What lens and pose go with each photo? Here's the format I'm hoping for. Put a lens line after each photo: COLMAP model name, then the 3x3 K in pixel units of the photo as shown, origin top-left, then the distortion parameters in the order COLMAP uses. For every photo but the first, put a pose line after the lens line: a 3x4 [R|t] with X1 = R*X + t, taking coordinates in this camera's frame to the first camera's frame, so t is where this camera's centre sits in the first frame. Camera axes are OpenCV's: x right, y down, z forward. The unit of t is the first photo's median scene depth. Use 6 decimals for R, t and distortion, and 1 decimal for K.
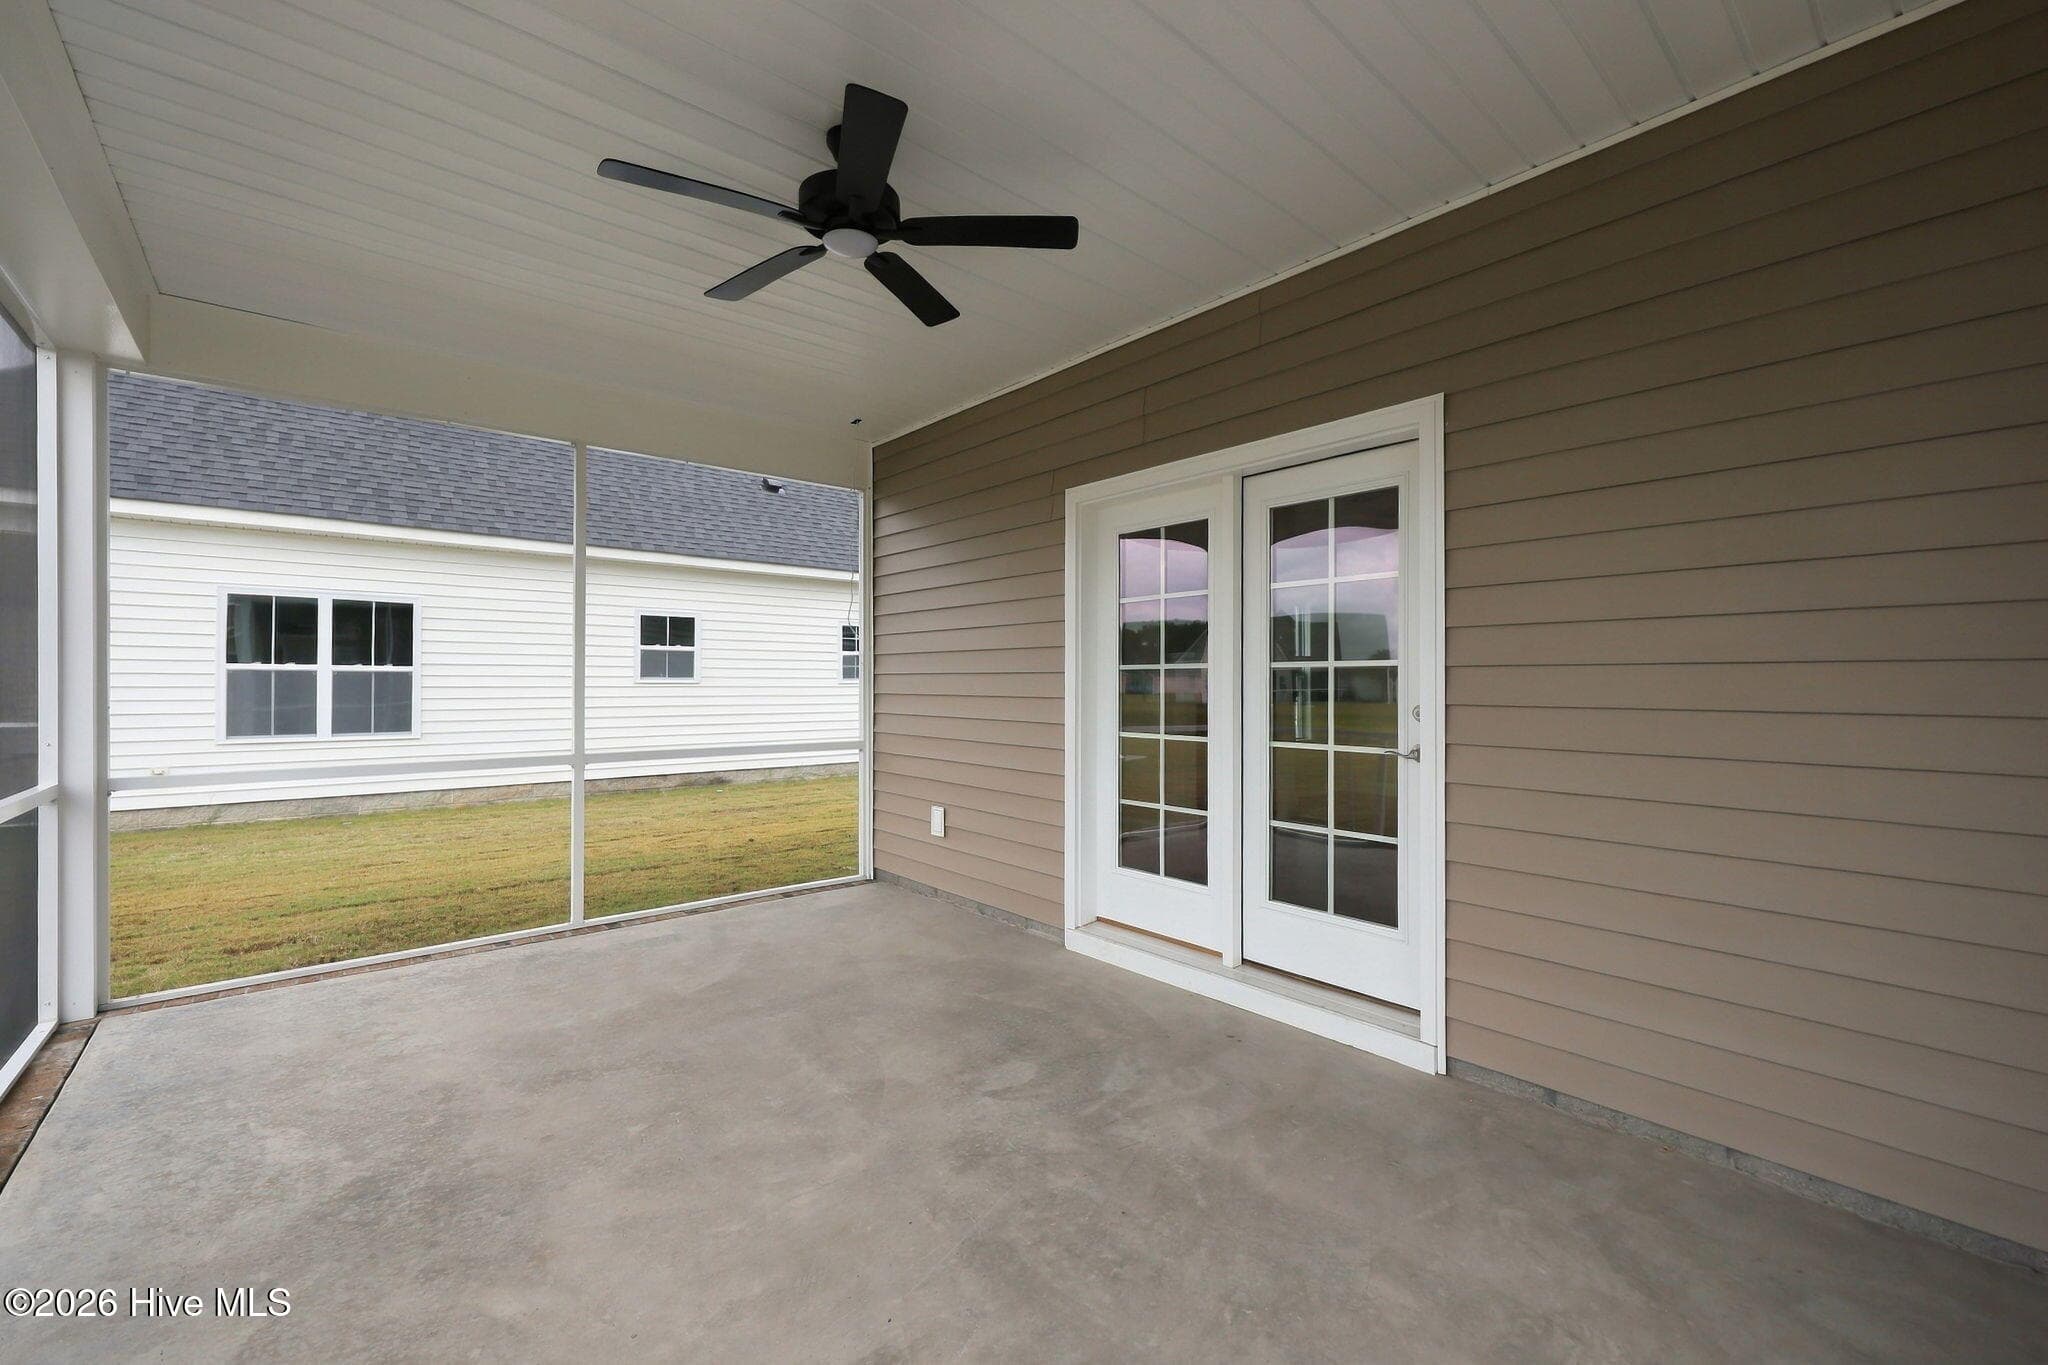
lens RADIAL K [[826.5, 0, 1018.5], [0, 826.5, 674.7], [0, 0, 1]] dist [0.001016, 0.000178]
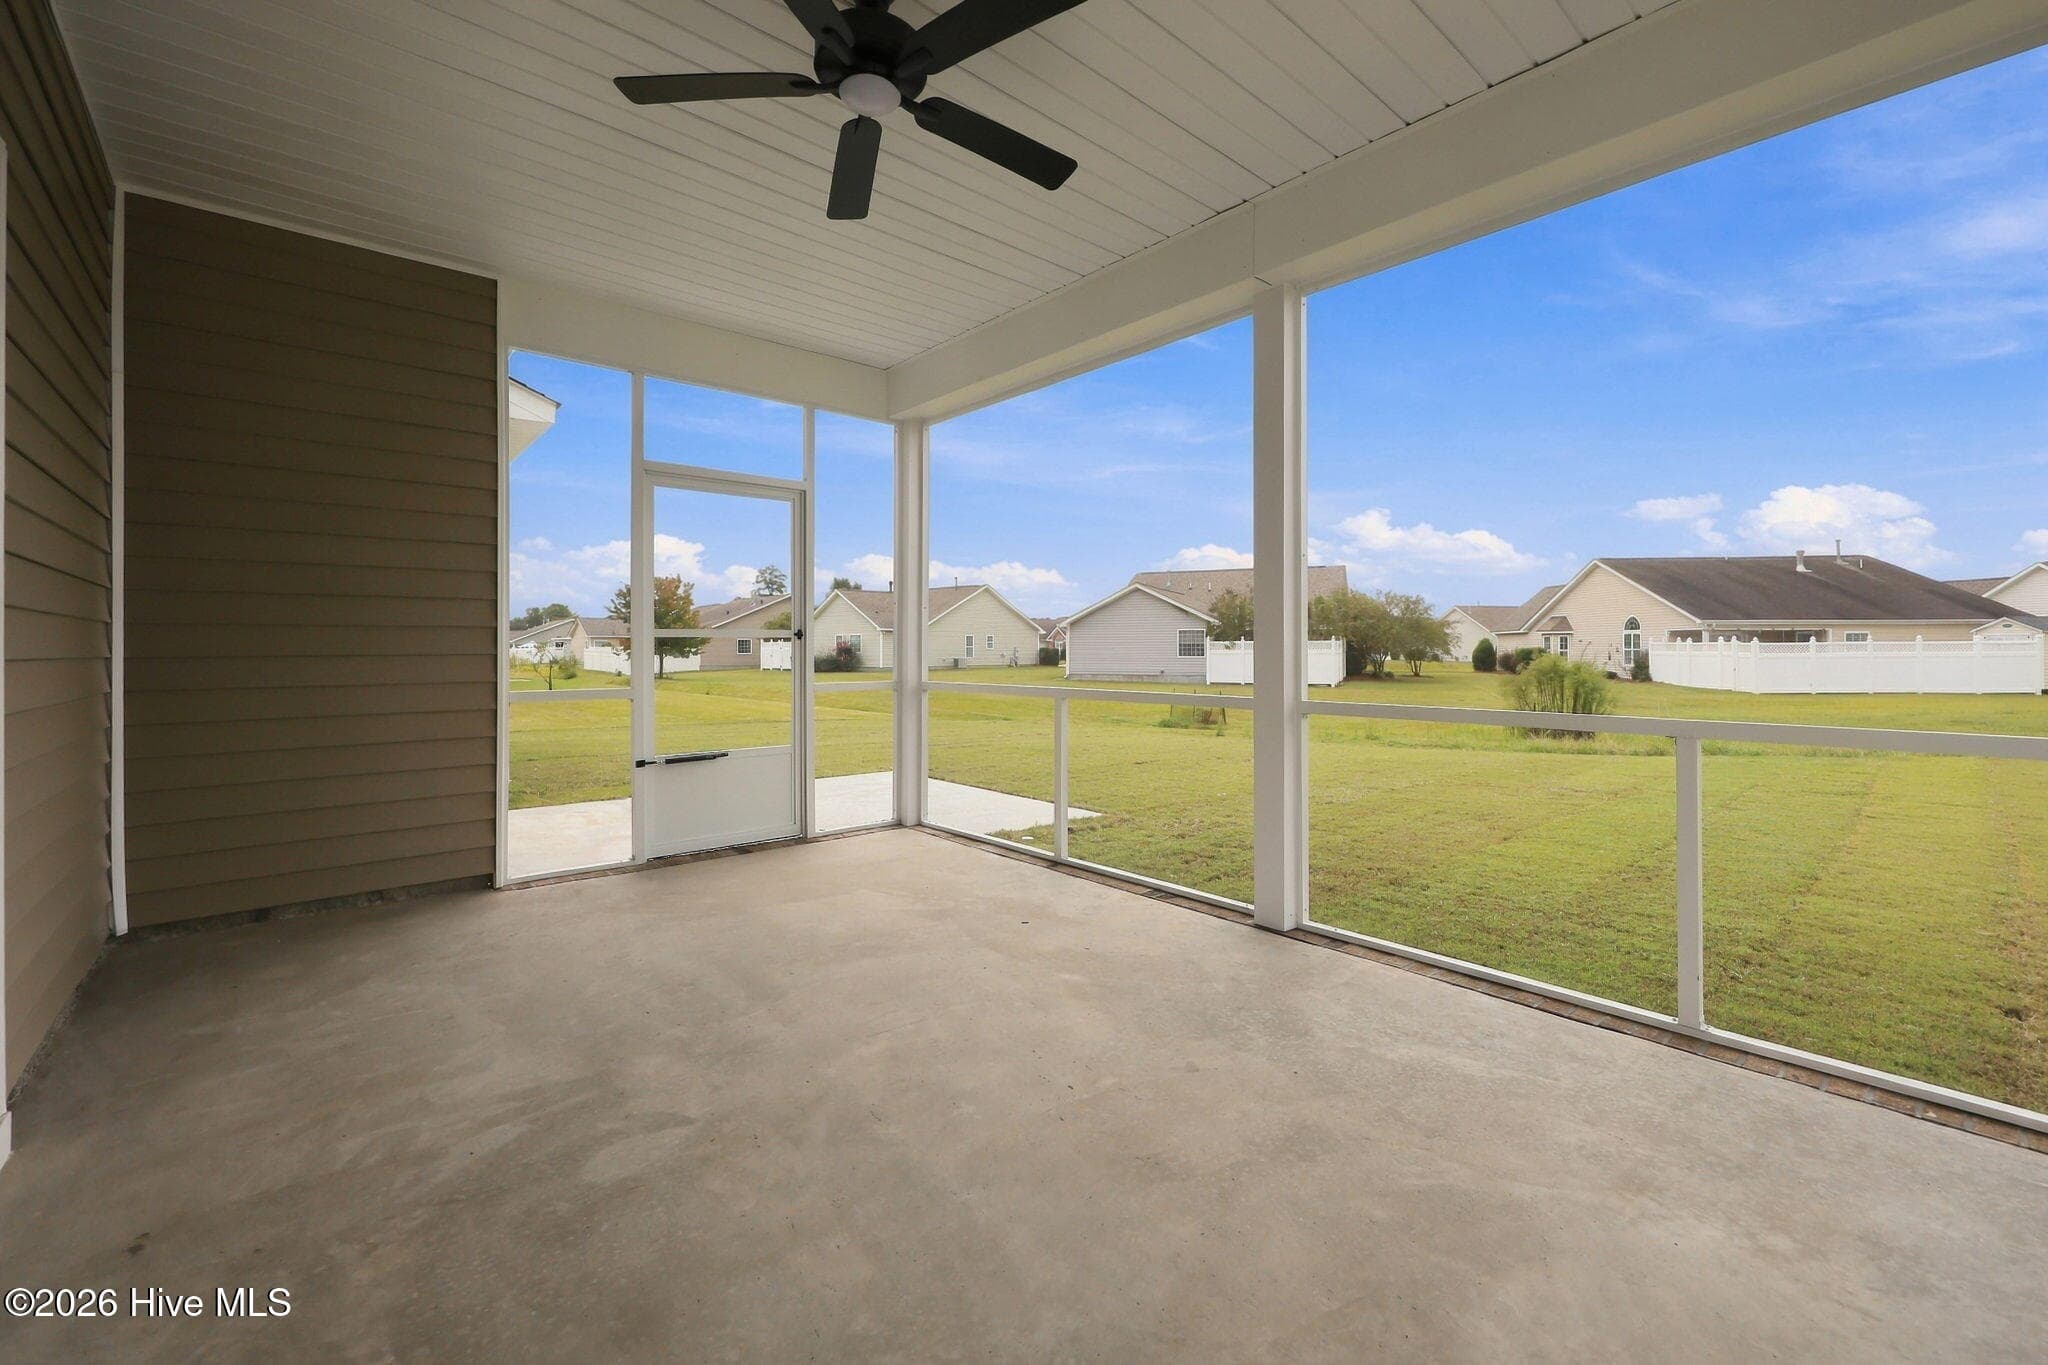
lens RADIAL K [[826.5, 0, 1018.5], [0, 826.5, 674.7], [0, 0, 1]] dist [0.001016, 0.000178]
pose [[-1.000000, 0.000324, -0.000190, -0.345755], [0.000321, 0.999849, 0.017398, 0.091723], [0.000195, 0.017398, -0.999849, 1.793115]]
